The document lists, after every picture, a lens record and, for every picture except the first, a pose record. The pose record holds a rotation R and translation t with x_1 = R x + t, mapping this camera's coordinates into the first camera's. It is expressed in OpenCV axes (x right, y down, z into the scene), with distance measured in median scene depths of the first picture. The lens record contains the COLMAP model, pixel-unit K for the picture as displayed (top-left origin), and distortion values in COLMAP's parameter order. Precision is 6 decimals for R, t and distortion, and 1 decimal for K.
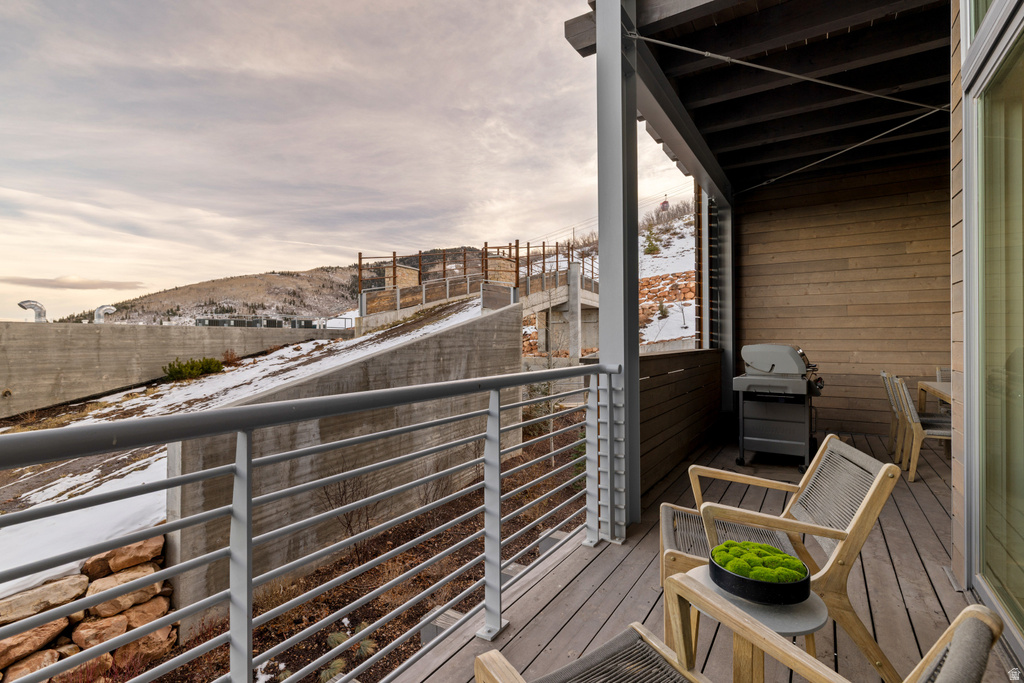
lens RADIAL K [[500.6, 0, 508.4], [0, 500.6, 336.2], [0, 0, 1]] dist [-0.003848, 0.000711]
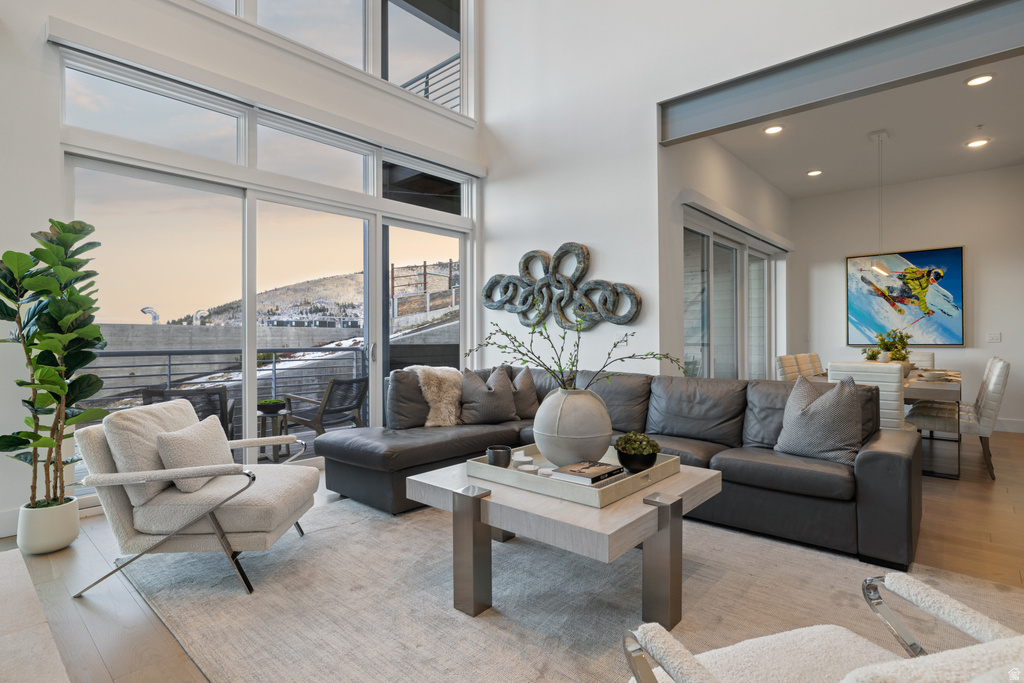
lens RADIAL K [[516.1, 0, 508.5], [0, 516.1, 338.3], [0, 0, 1]] dist [-0.006091, 0.001167]
pose [[0.986733, 0.000648, -0.162349, 0.185664], [0.000602, 0.999971, 0.007648, 0.000141], [0.162350, -0.007644, 0.986704, -0.174262]]
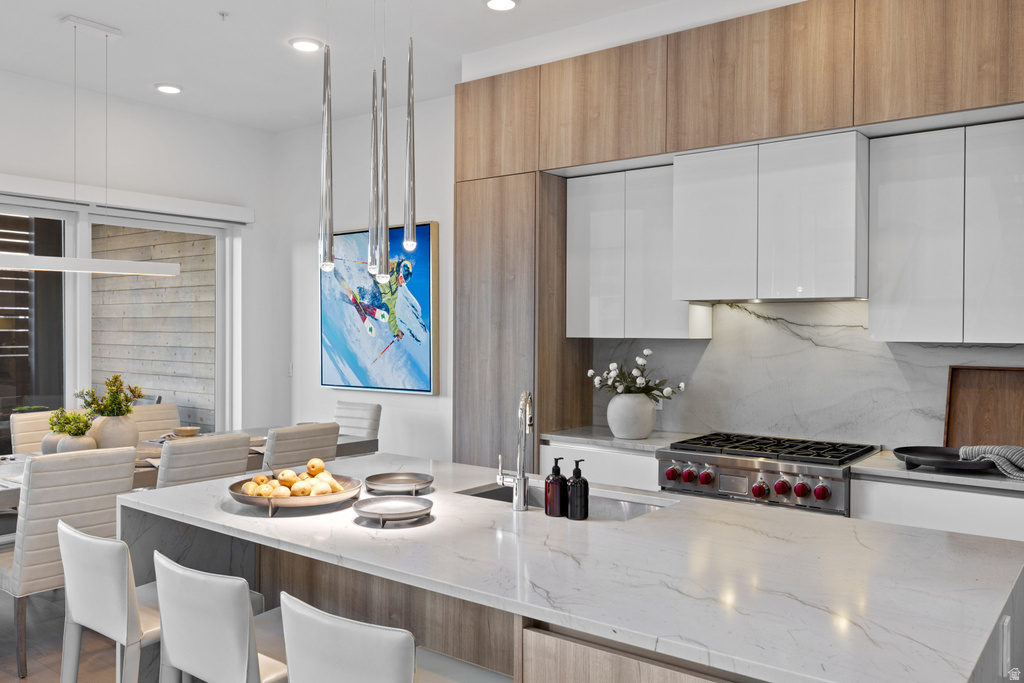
lens RADIAL K [[807.6, 0, 508.8], [0, 807.6, 335.9], [0, 0, 1]] dist [-0.007013, 0.007841]
pose [[0.995610, 0.009836, -0.093083, 0.478923], [-0.008654, 0.999877, 0.013089, -0.018165], [0.093200, -0.012226, 0.995572, -0.099499]]
